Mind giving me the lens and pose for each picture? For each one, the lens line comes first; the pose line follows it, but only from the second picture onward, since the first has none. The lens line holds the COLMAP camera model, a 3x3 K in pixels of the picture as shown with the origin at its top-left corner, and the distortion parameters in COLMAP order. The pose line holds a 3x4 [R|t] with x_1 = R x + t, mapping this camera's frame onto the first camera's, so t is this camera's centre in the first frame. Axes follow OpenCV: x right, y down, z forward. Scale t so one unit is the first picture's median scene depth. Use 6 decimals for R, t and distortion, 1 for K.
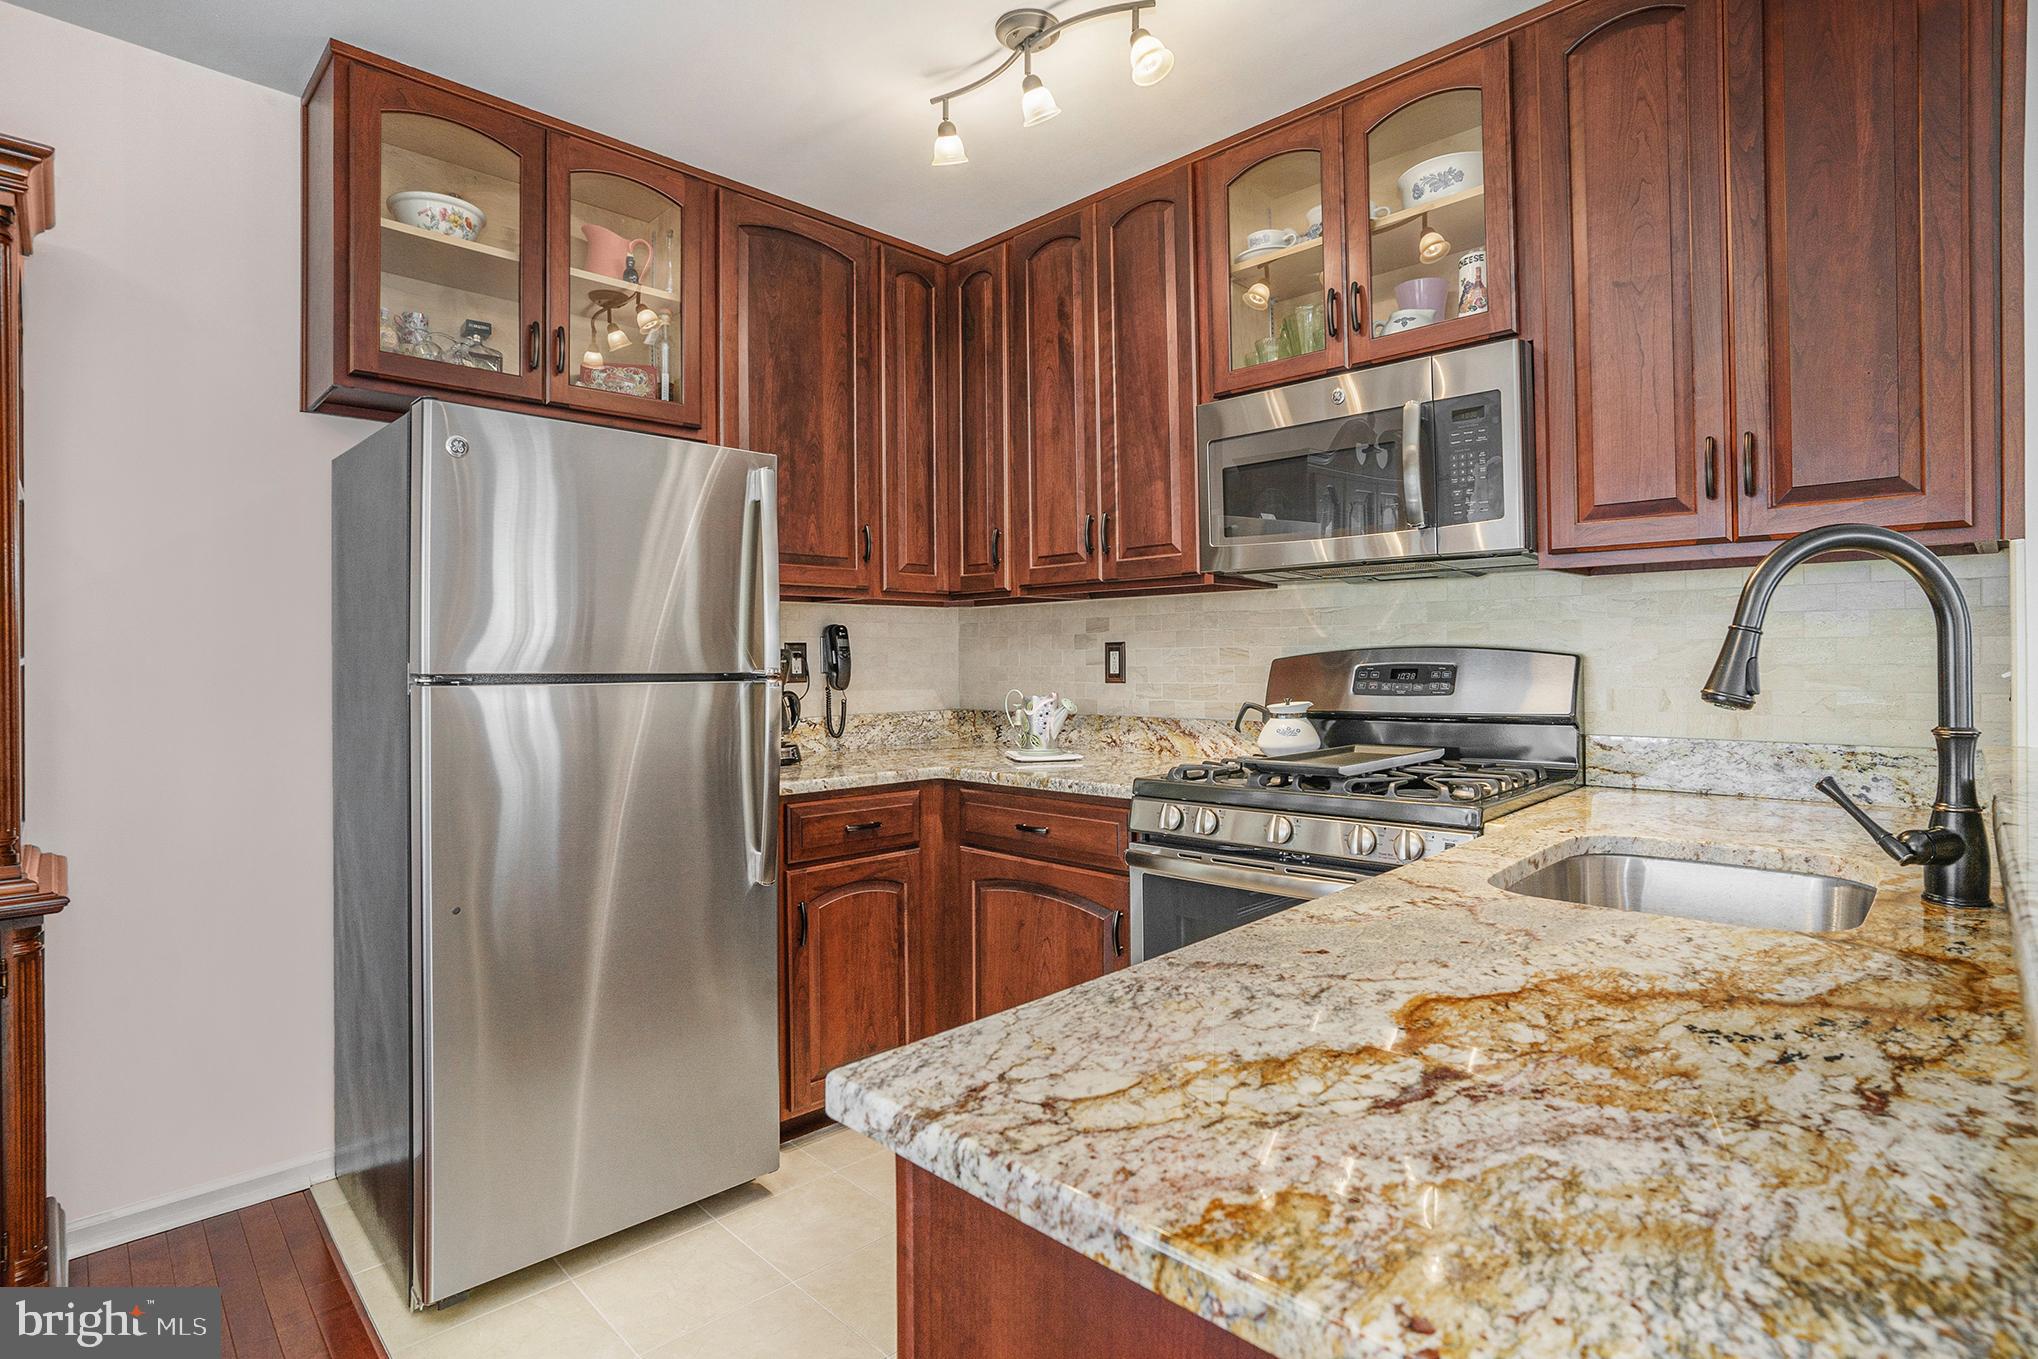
lens RADIAL K [[1008.6, 0, 1018.7], [0, 1008.6, 650.9], [0, 0, 1]] dist [-0.051952, 0.022744]
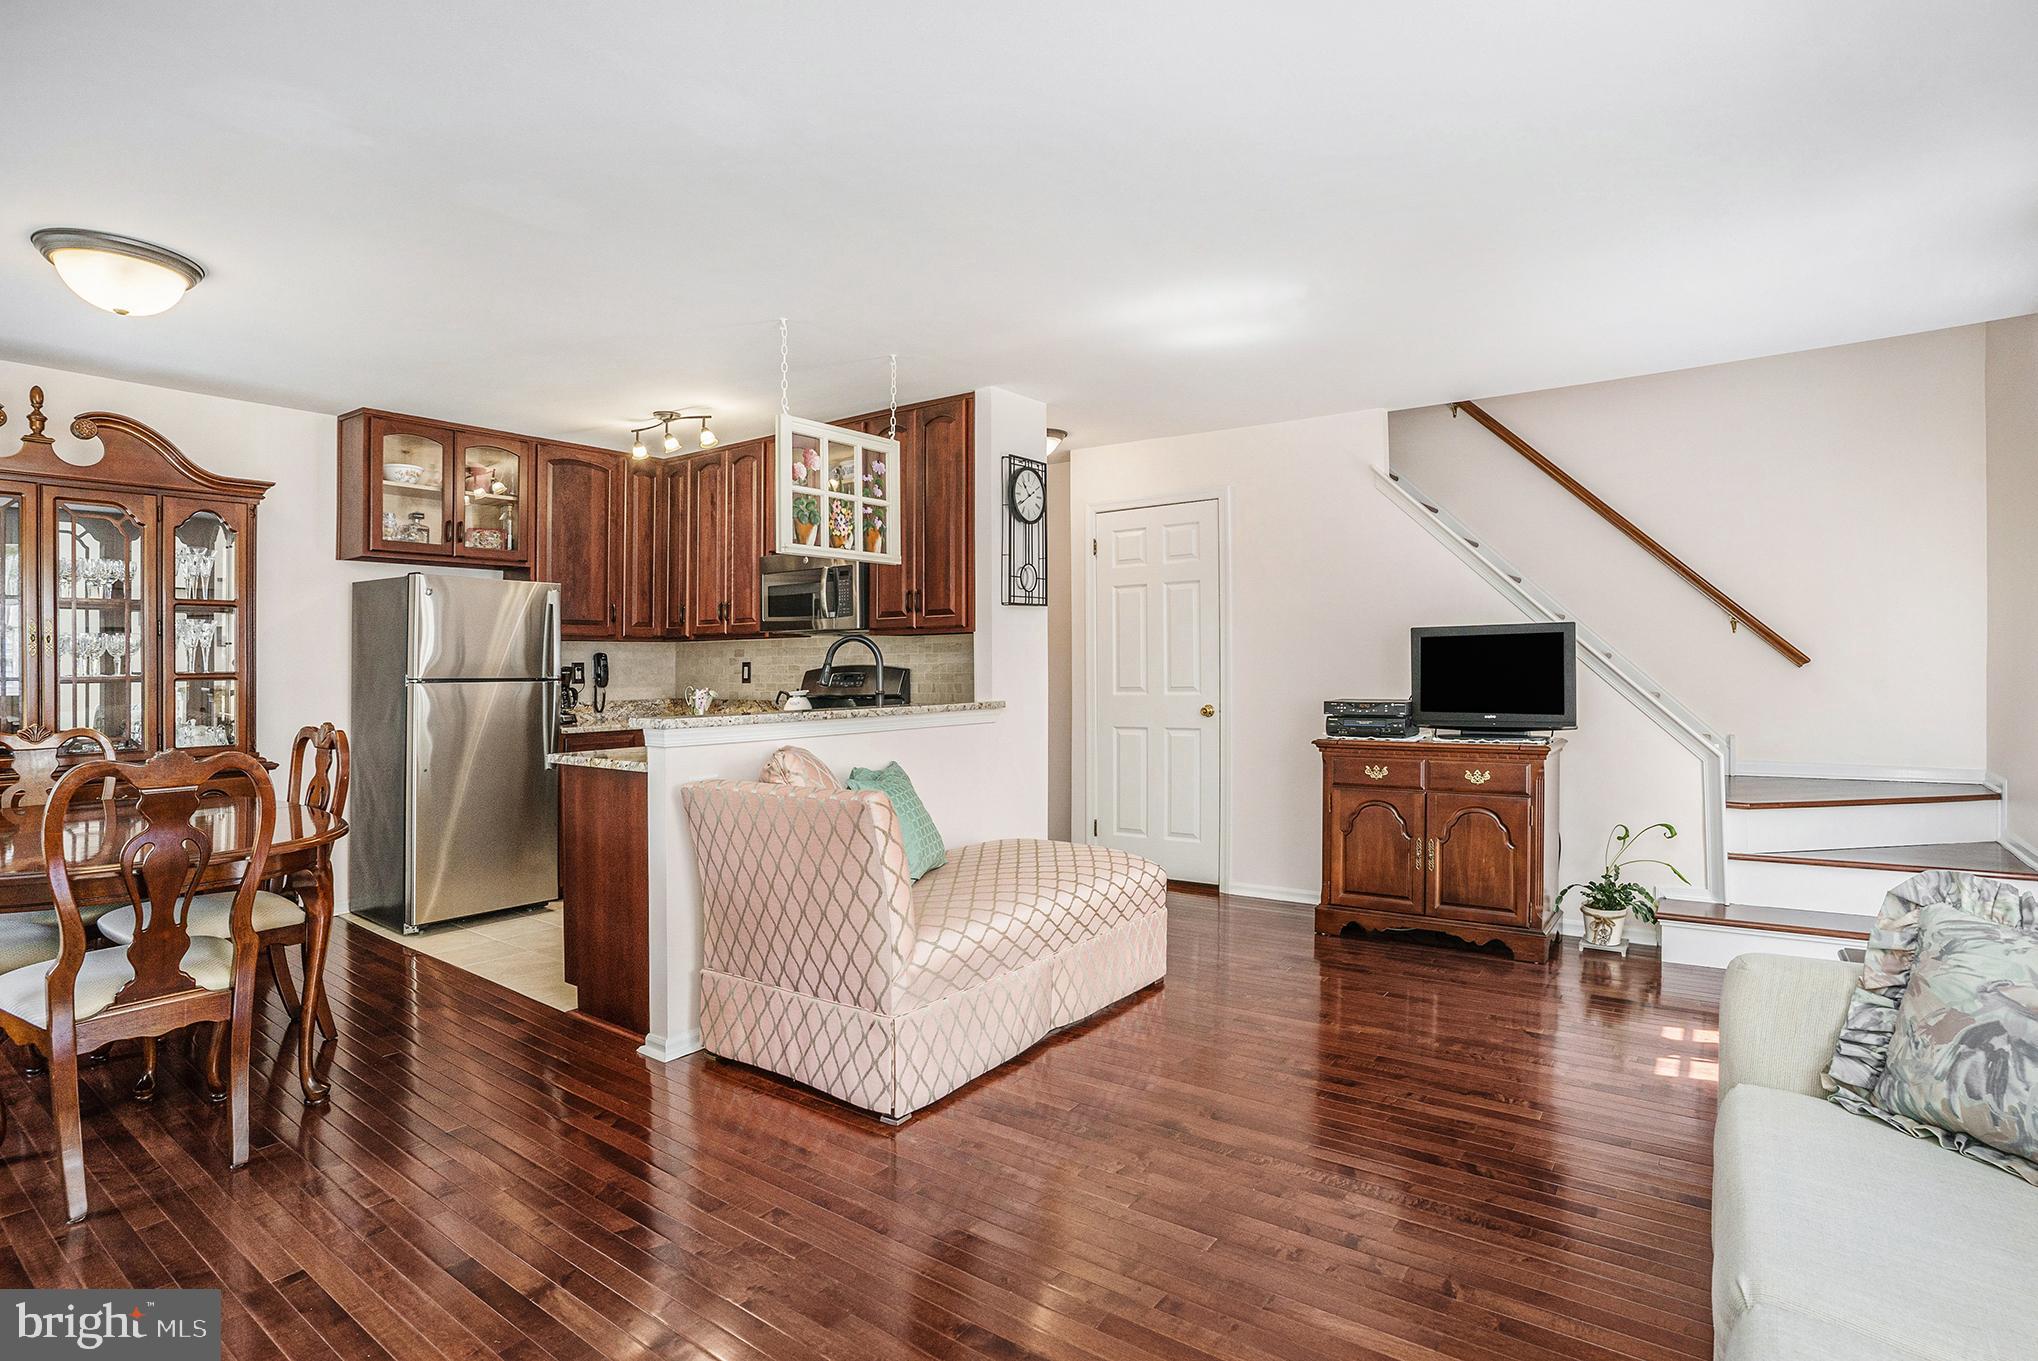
lens RADIAL K [[1014.3, 0, 1008.1], [0, 1014.3, 632.6], [0, 0, 1]] dist [-0.090787, 0.054322]
pose [[0.990229, 0.001228, 0.139446, 0.384064], [0.002446, 0.999654, -0.026173, -0.016698], [-0.139430, 0.026259, 0.989884, -1.184109]]
